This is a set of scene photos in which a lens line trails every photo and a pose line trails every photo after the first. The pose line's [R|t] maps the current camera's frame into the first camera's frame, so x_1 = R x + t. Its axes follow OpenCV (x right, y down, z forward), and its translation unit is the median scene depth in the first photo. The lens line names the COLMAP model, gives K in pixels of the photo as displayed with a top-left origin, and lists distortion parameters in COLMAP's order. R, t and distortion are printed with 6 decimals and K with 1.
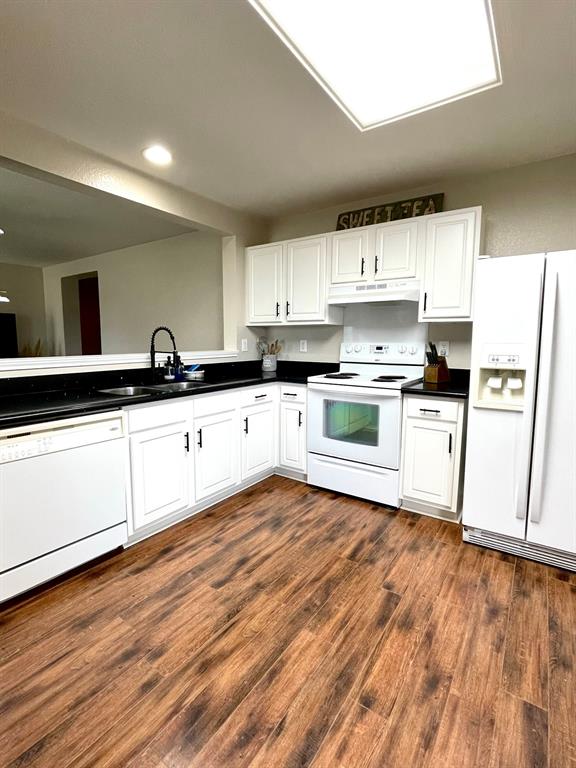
lens RADIAL K [[363.8, 0, 290.2], [0, 363.8, 380.7], [0, 0, 1]] dist [-0.010246, 0.003733]
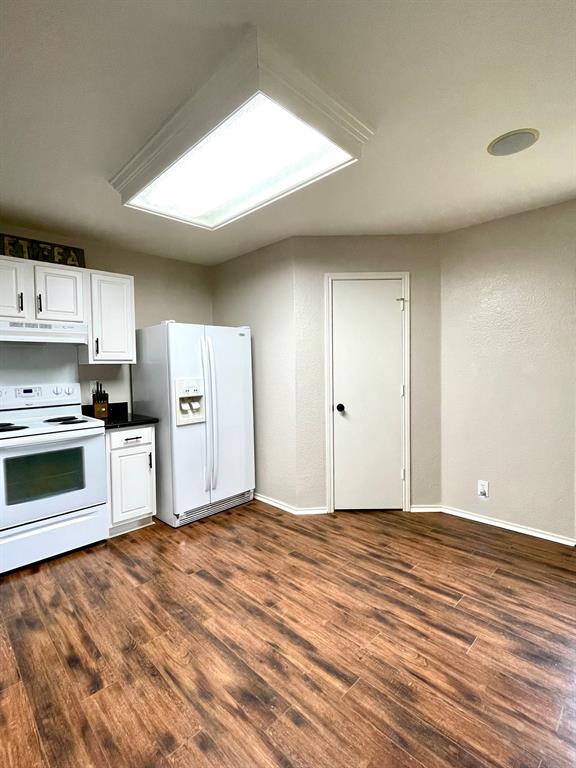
lens RADIAL K [[363.8, 0, 288.2], [0, 363.8, 381.4], [0, 0, 1]] dist [-0.010246, 0.003733]
pose [[0.182294, -0.044804, 0.982223, -0.832158], [0.133495, 0.990839, 0.020421, -0.072641], [-0.974140, 0.127399, 0.186605, 0.316323]]
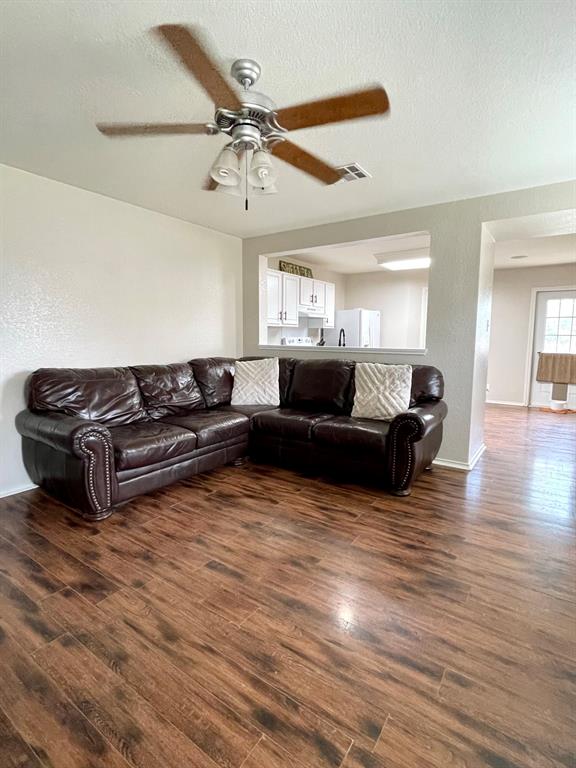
lens RADIAL K [[381.4, 0, 288.9], [0, 381.4, 378.9], [0, 0, 1]] dist [0.001783, 0.000232]
pose [[0.005272, -0.126334, 0.991974, -2.820202], [0.107824, 0.986276, 0.125035, -0.232568], [-0.994156, 0.106299, 0.018822, 1.660013]]
